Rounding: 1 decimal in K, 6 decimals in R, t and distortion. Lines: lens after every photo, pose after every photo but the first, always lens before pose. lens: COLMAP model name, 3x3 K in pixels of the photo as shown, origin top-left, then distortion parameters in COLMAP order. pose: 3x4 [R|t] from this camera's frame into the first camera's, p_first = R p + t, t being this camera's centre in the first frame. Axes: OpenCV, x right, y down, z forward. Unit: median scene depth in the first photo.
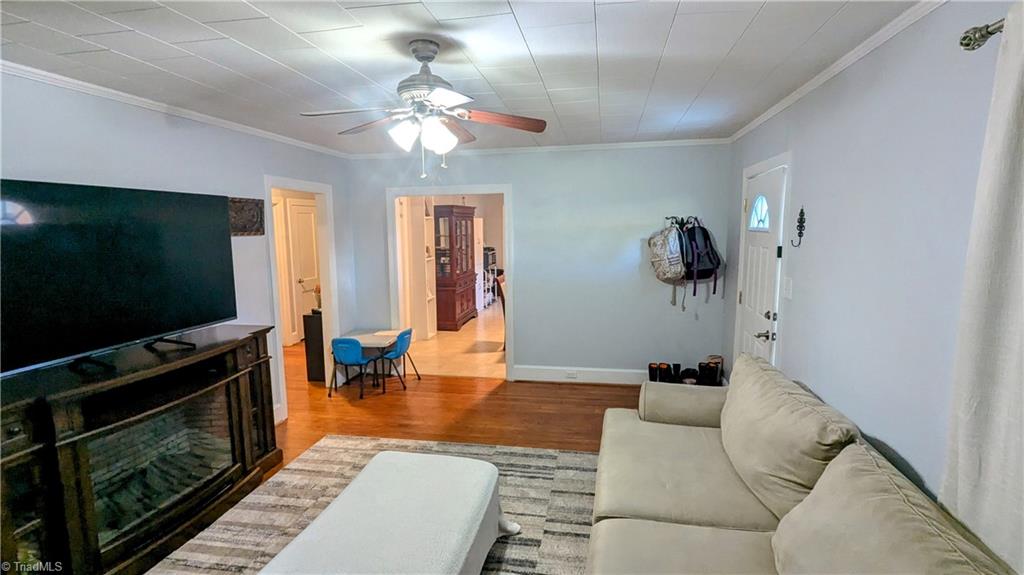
lens RADIAL K [[471.7, 0, 512.0], [0, 471.7, 287.5], [0, 0, 1]] dist [-0.001032, -0.000211]
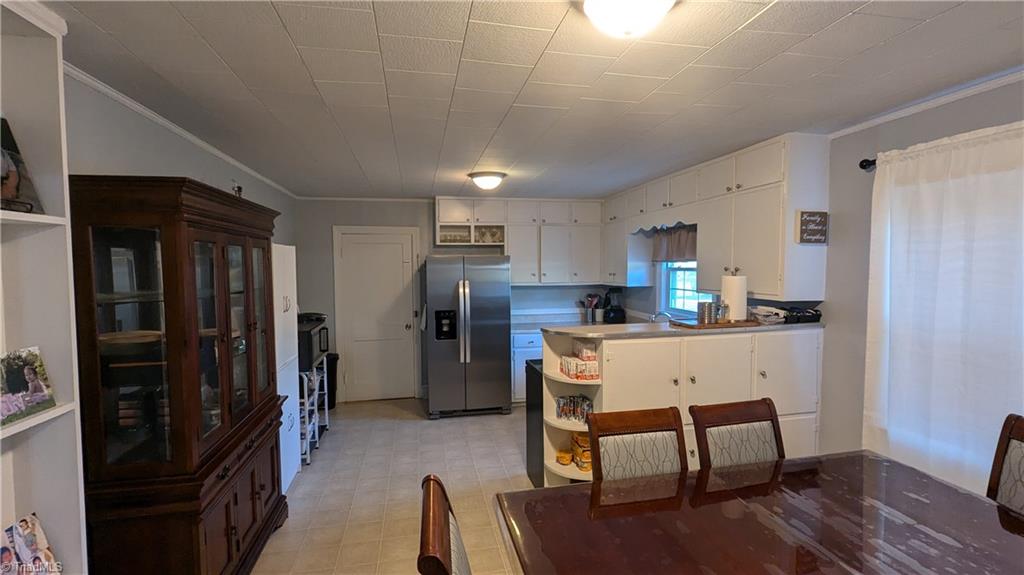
lens RADIAL K [[471.7, 0, 512.0], [0, 471.7, 287.5], [0, 0, 1]] dist [-0.001032, -0.000211]
pose [[0.923523, -0.017355, 0.383151, -0.049089], [0.051455, 0.995552, -0.078928, -0.074534], [-0.380077, 0.092607, 0.920307, 0.590584]]
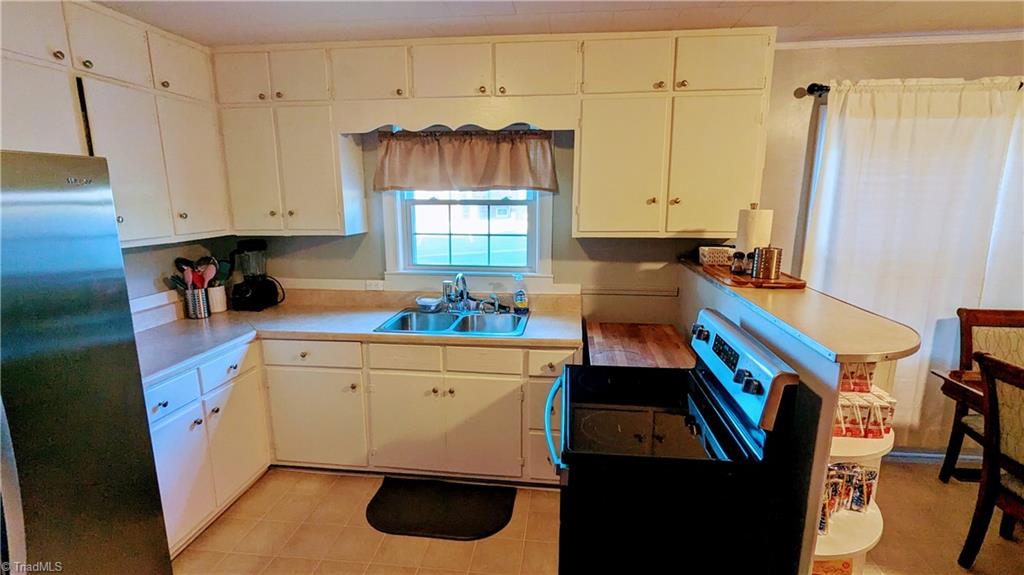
lens RADIAL K [[471.7, 0, 512.0], [0, 471.7, 287.5], [0, 0, 1]] dist [-0.001032, -0.000211]
pose [[-0.076529, -0.182625, 0.980200, -0.020638], [0.133279, 0.972387, 0.191575, -0.115567], [-0.988119, 0.145301, -0.050076, 0.901633]]
